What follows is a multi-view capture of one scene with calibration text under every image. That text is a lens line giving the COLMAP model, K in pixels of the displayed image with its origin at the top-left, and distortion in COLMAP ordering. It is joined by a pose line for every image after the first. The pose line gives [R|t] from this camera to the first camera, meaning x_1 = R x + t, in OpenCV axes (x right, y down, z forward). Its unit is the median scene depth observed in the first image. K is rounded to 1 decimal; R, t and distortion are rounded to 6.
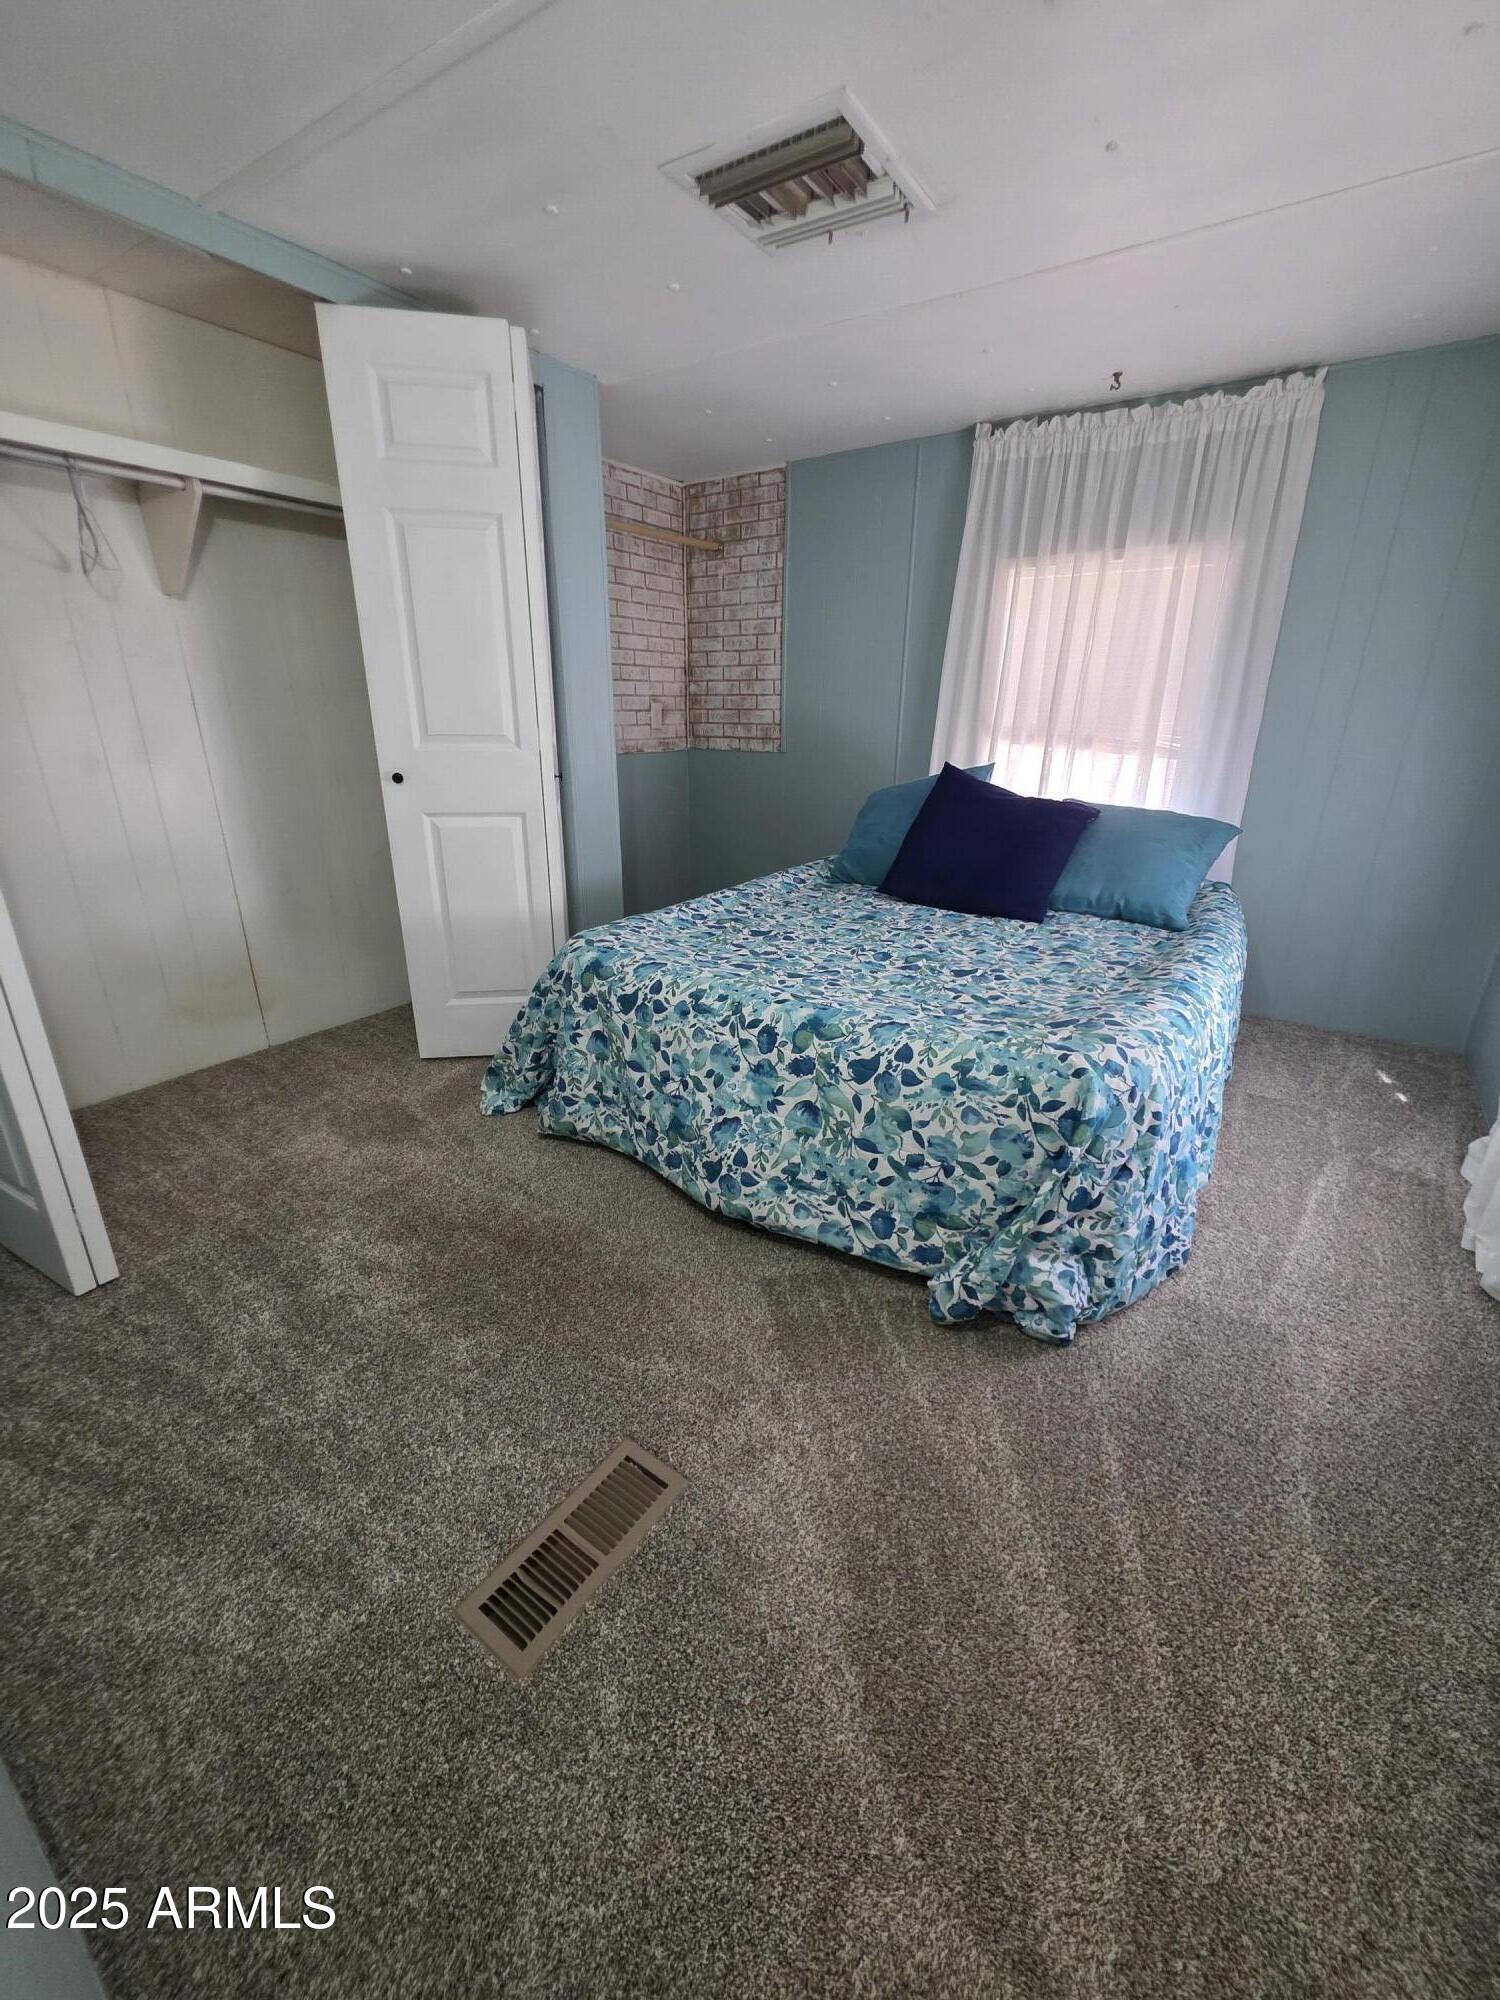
lens RADIAL K [[801.0, 0, 750.0], [0, 801.0, 1000.0], [0, 0, 1]] dist [-0.000252, 0.000831]
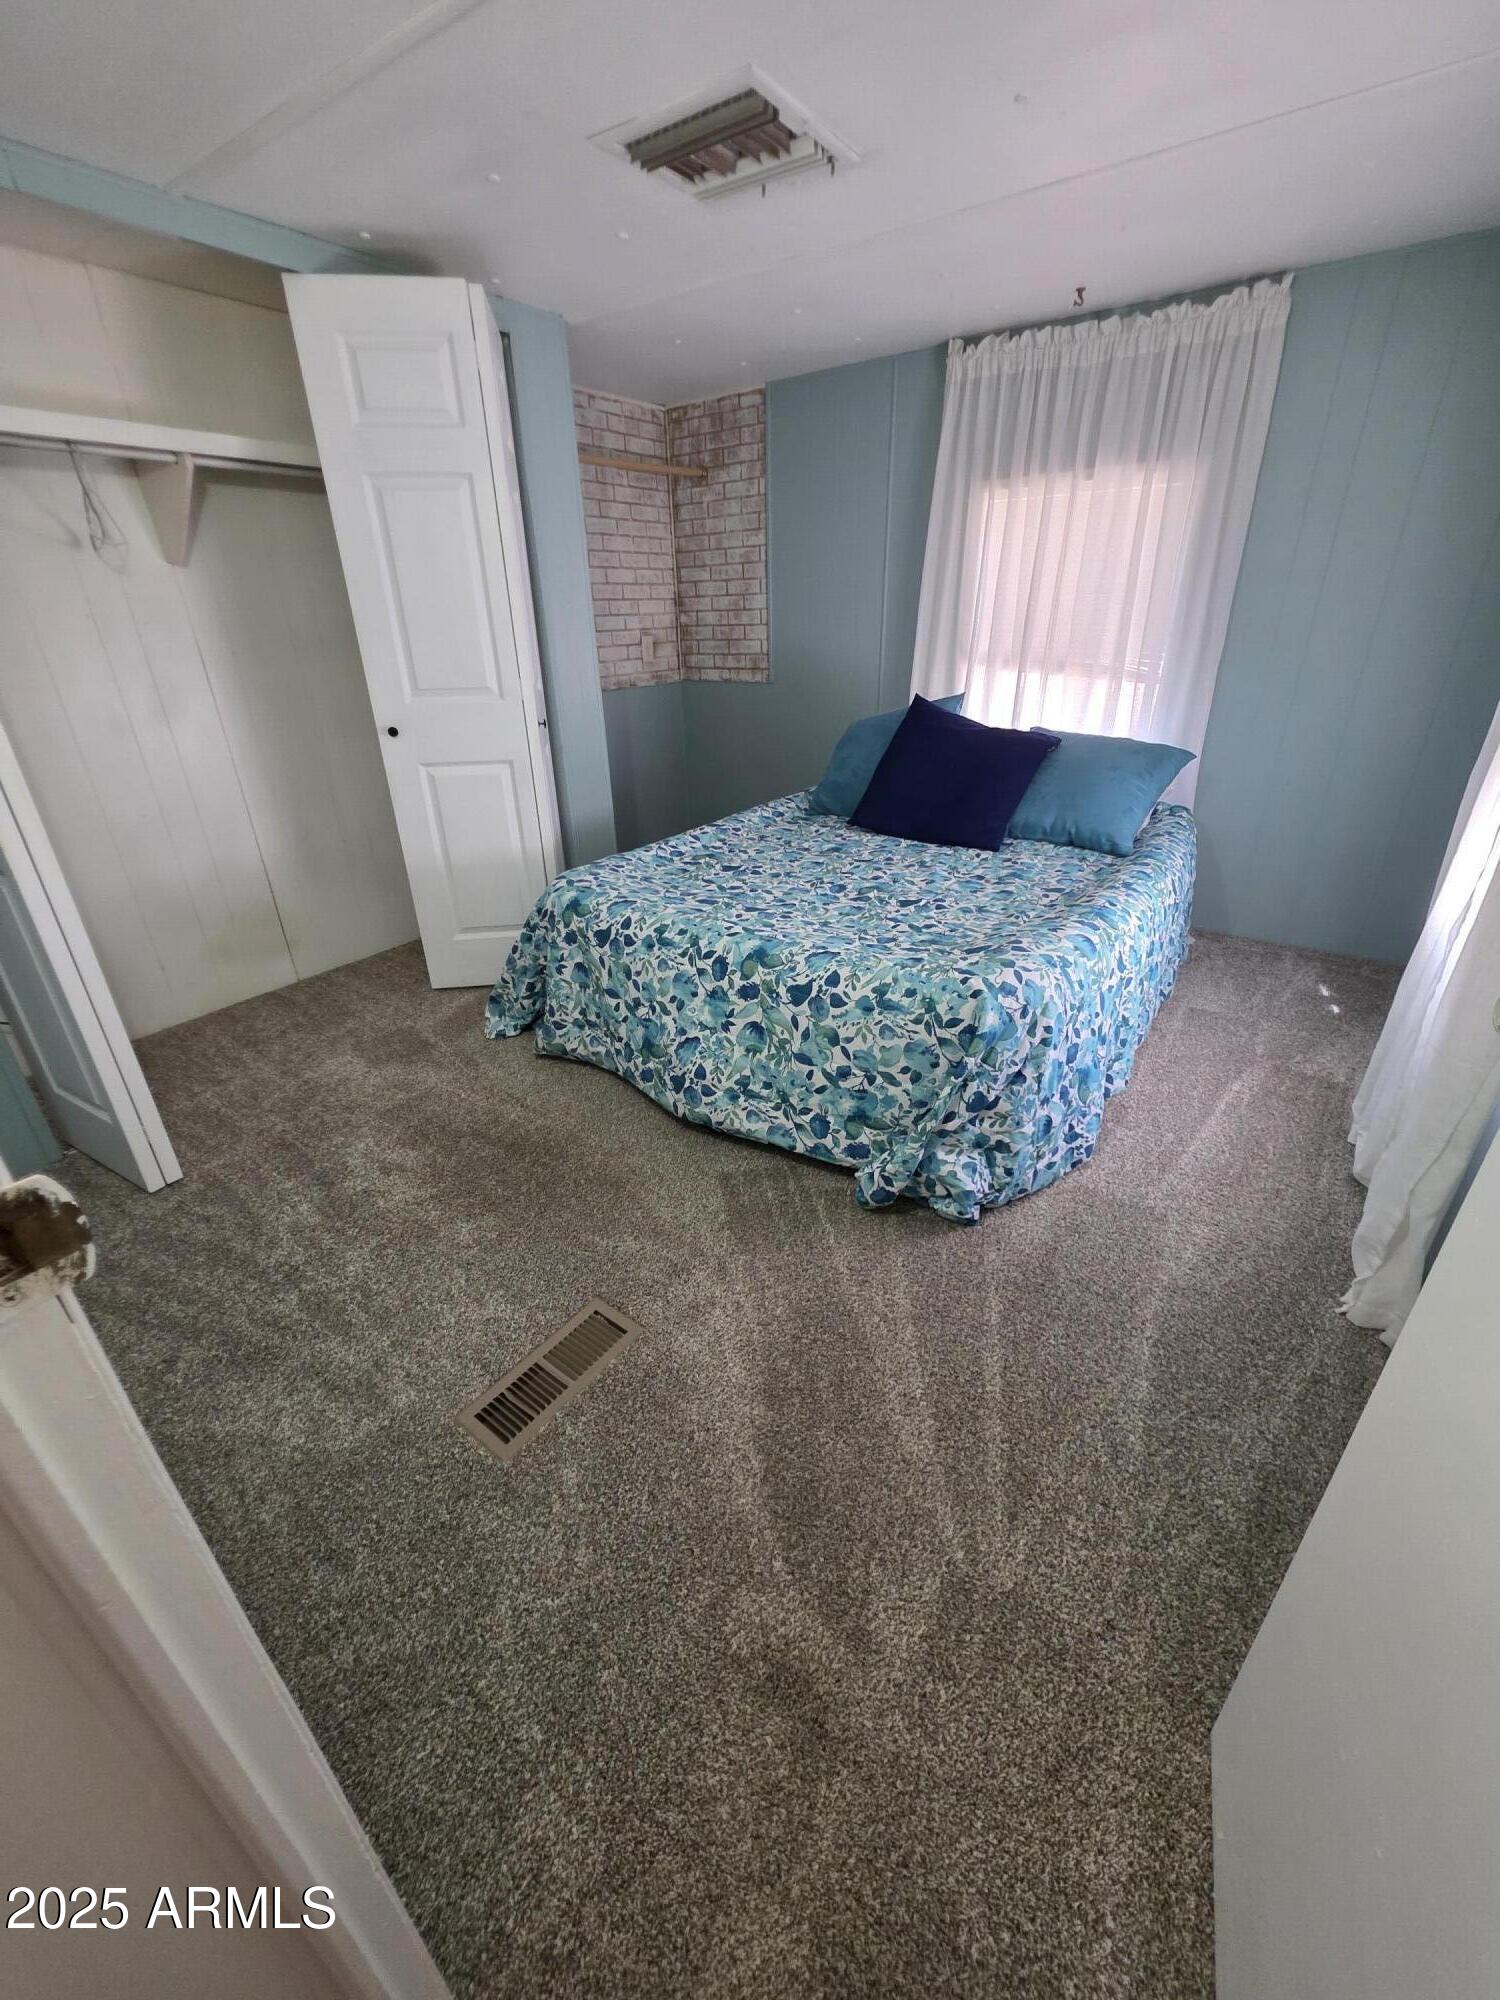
lens RADIAL K [[799.2, 0, 750.9], [0, 799.2, 997.2], [0, 0, 1]] dist [0.000968, 0.000081]
pose [[0.999138, -0.018273, -0.037268, 0.121710], [0.021787, 0.995126, 0.096174, -0.020909], [0.035329, -0.096903, 0.994667, -0.146894]]
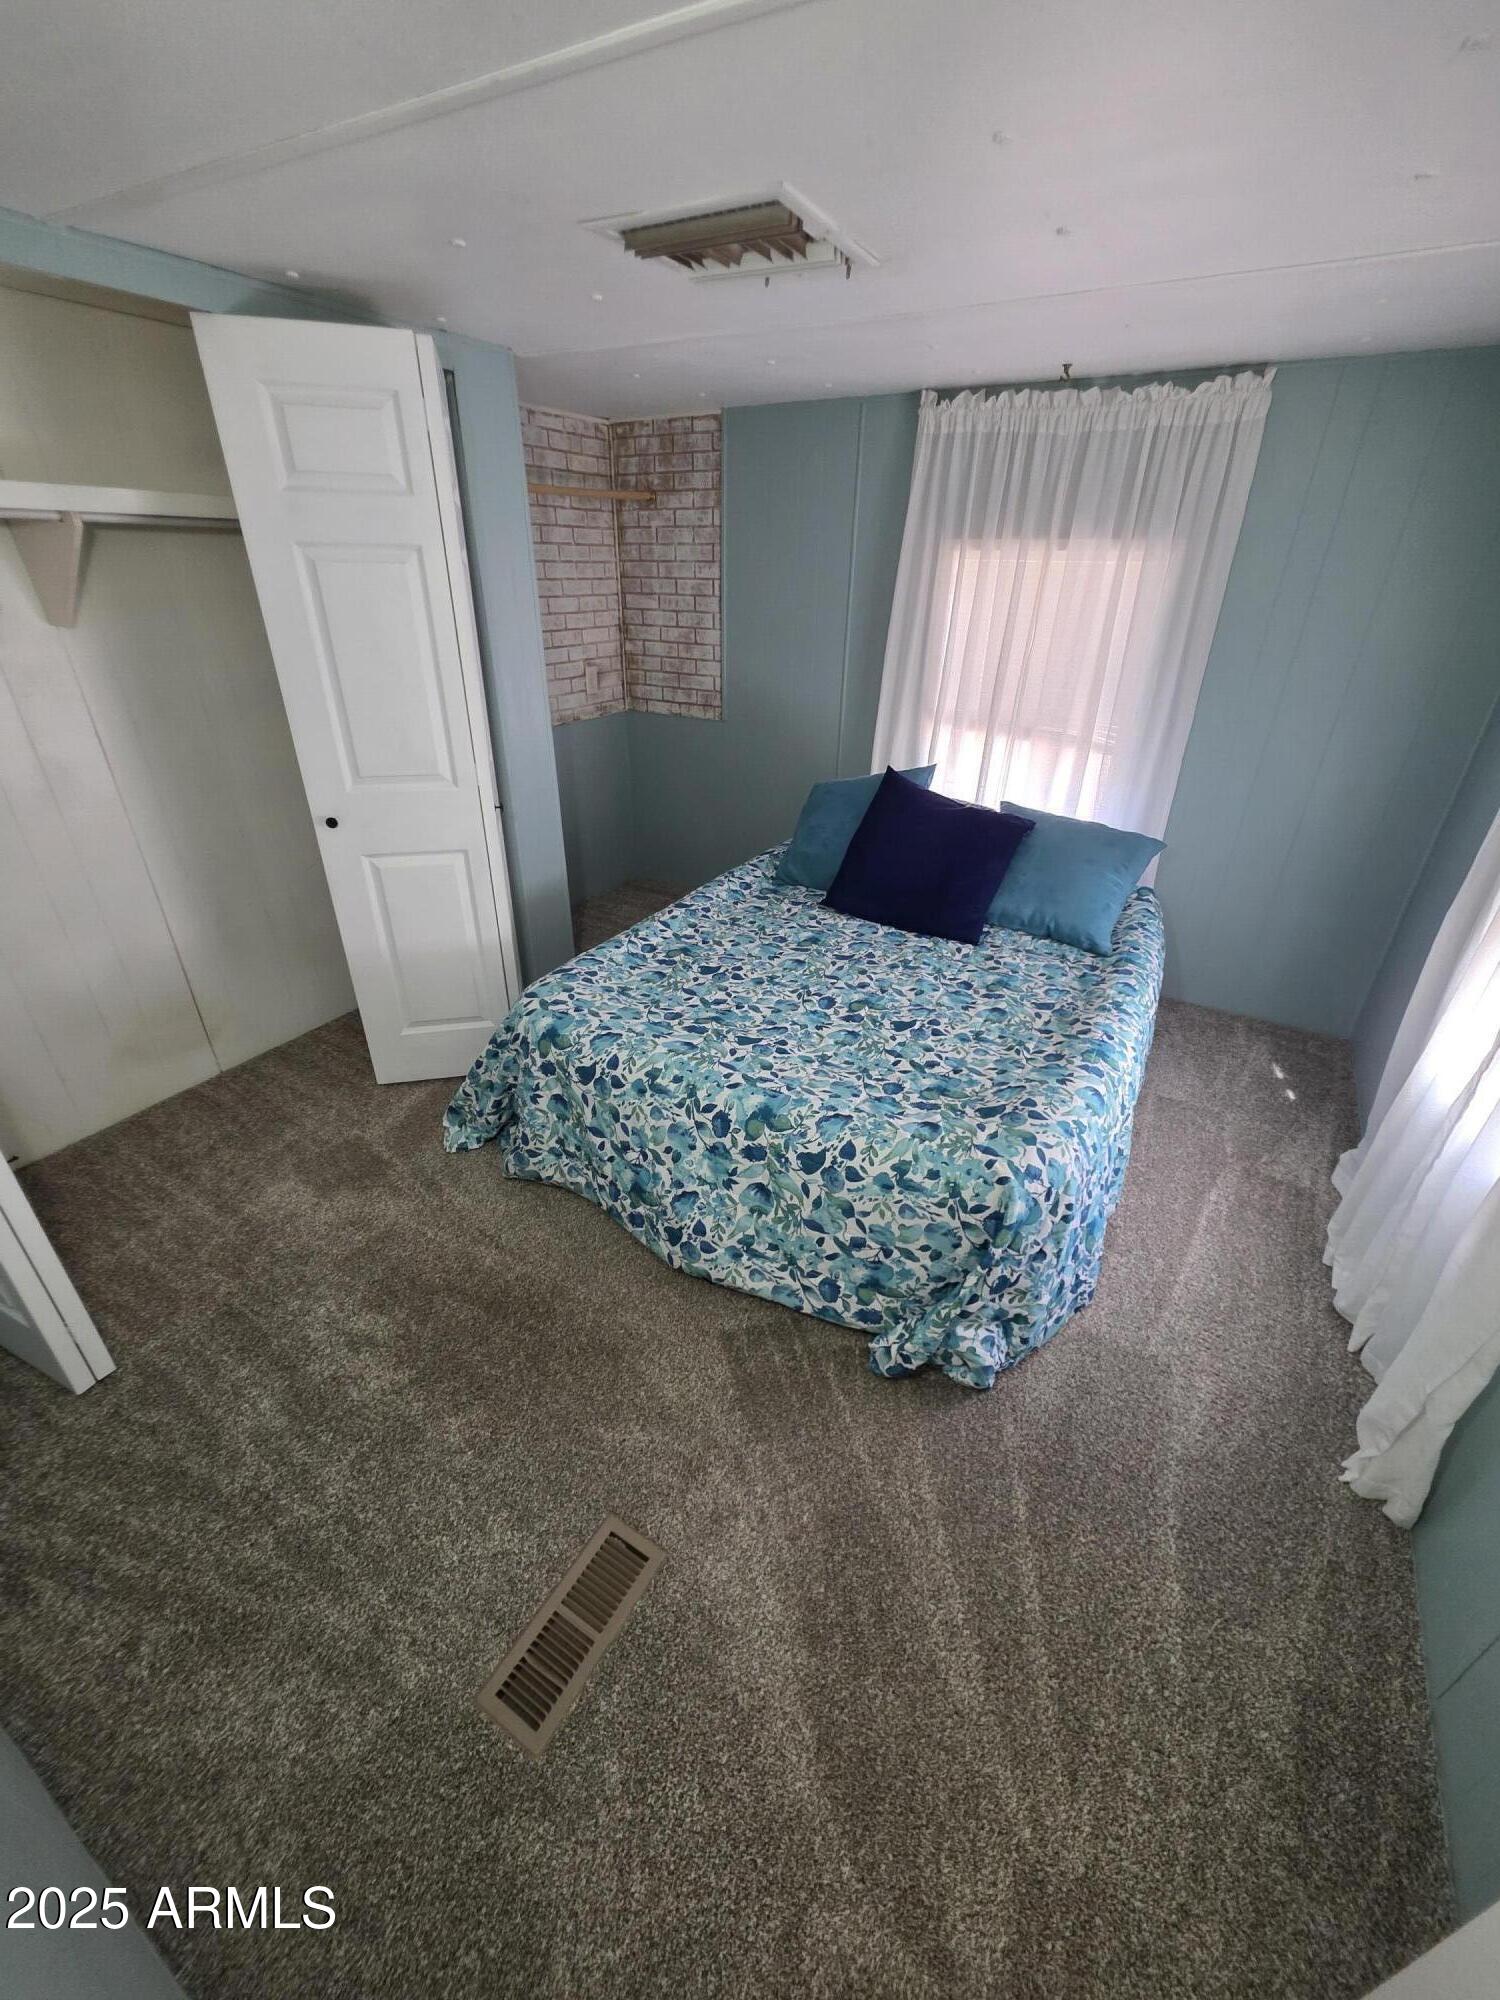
lens RADIAL K [[799.2, 0, 750.9], [0, 799.2, 997.2], [0, 0, 1]] dist [0.000968, 0.000081]
pose [[0.997311, -0.030123, 0.066807, -0.005918], [0.020154, 0.989201, 0.145172, -0.311476], [-0.070458, -0.143435, 0.987148, -0.037506]]
